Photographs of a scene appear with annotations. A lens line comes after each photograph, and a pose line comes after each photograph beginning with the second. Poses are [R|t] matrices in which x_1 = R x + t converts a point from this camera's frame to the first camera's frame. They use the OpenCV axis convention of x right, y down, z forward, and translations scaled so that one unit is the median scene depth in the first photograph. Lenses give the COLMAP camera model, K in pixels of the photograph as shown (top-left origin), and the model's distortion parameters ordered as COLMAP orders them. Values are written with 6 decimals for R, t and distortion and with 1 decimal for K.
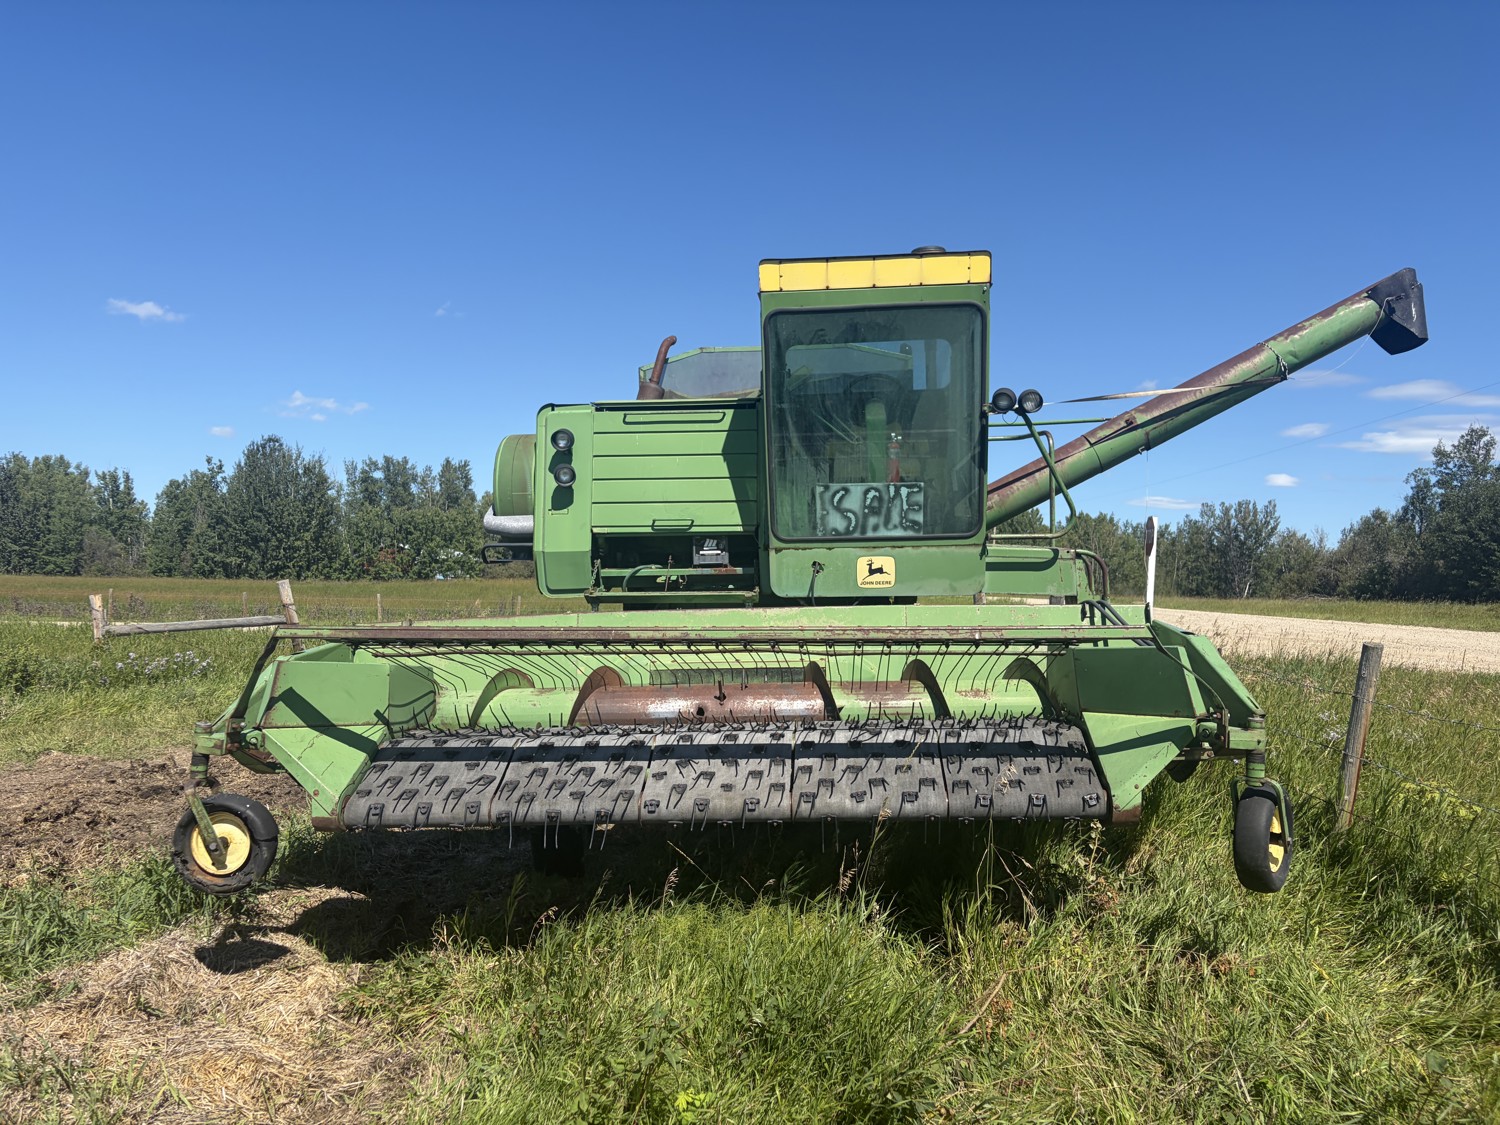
lens RADIAL K [[1145.6, 0, 750.7], [0, 1145.6, 568.4], [0, 0, 1]] dist [0.040213, -0.039760]
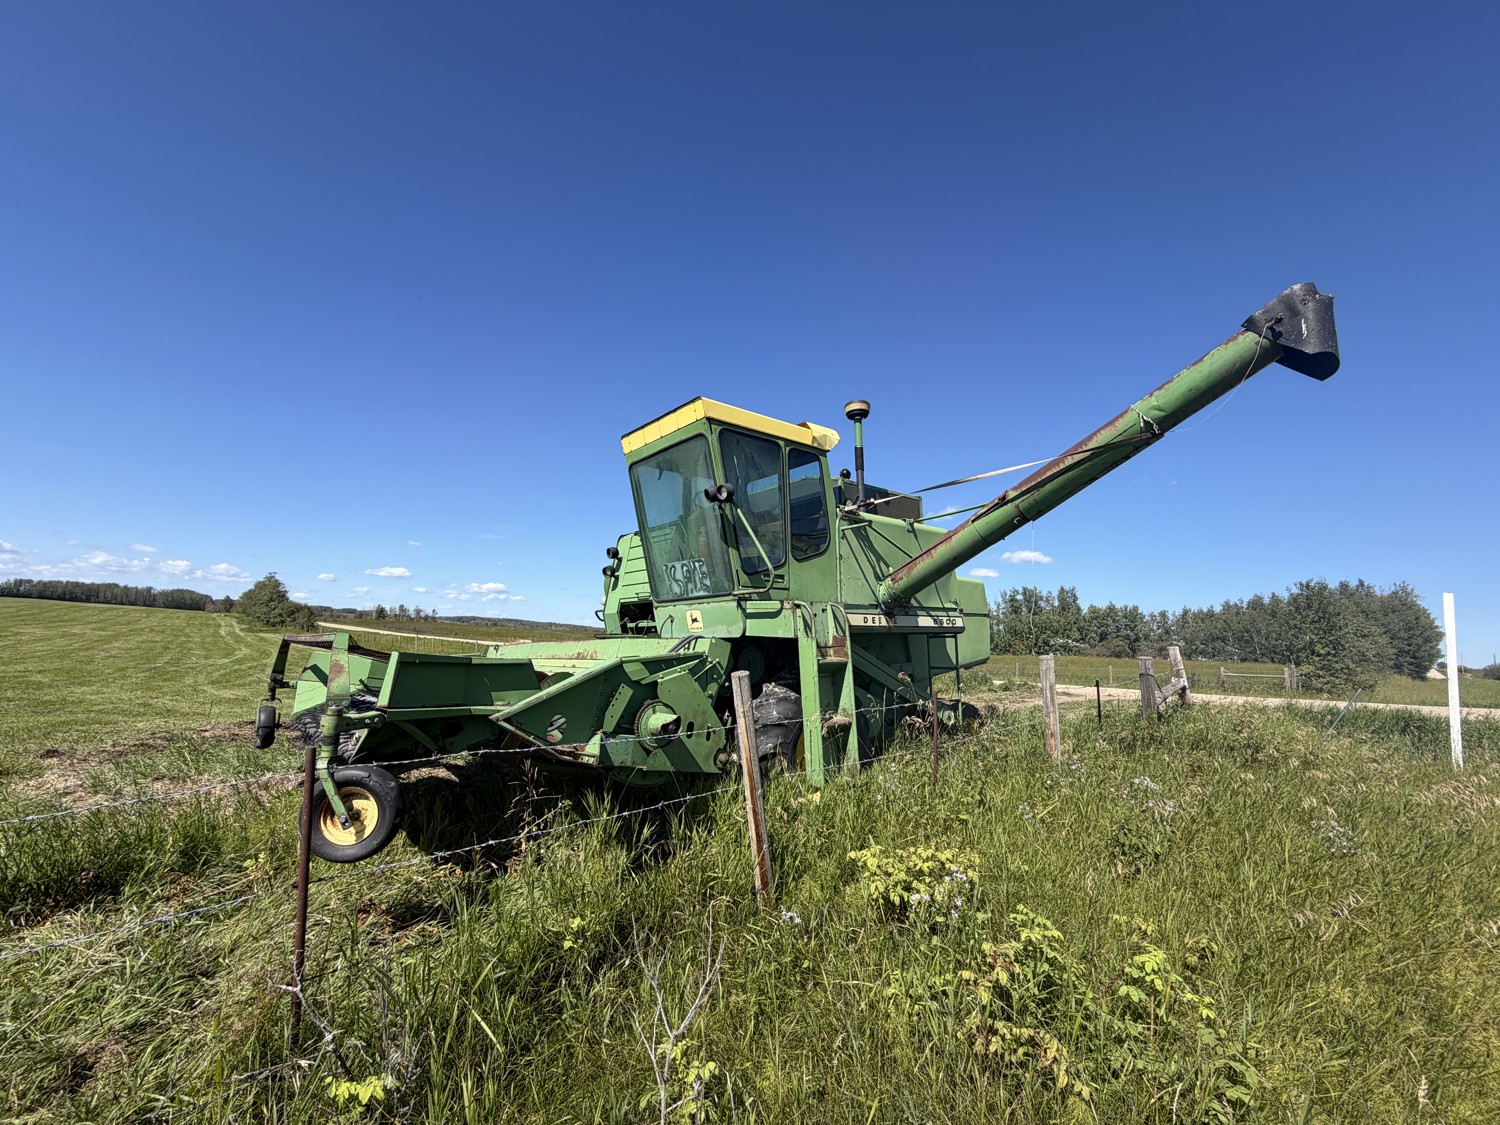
lens RADIAL K [[598.3, 0, 754.9], [0, 598.3, 554.4], [0, 0, 1]] dist [-0.000843, -0.000023]
pose [[0.713084, -0.089563, -0.695334, 0.706441], [-0.021357, 0.988571, -0.149235, 0.031559], [0.700753, 0.121267, 0.703022, 0.498762]]
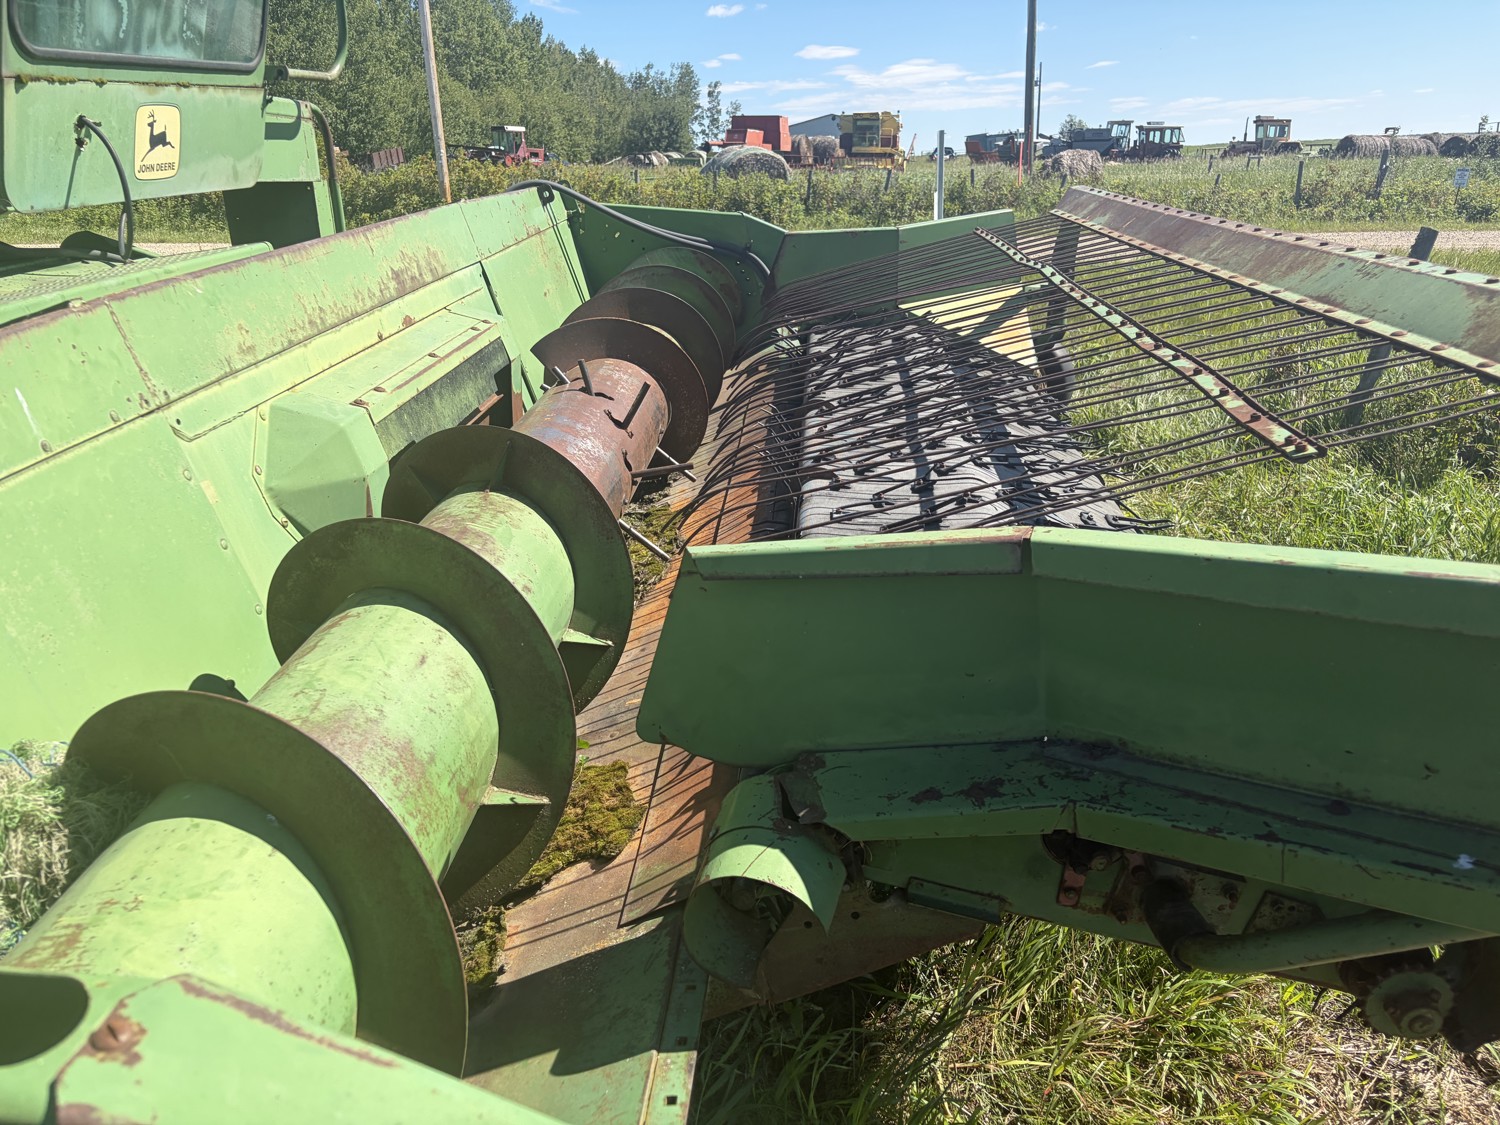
lens RADIAL K [[1145.6, 0, 756.2], [0, 1145.6, 568.7], [0, 0, 1]] dist [0.040213, -0.039760]
pose [[-0.018351, -0.350448, 0.936402, -0.391619], [0.016287, 0.936331, 0.350740, 0.004333], [-0.999699, 0.021687, -0.011475, 0.763903]]
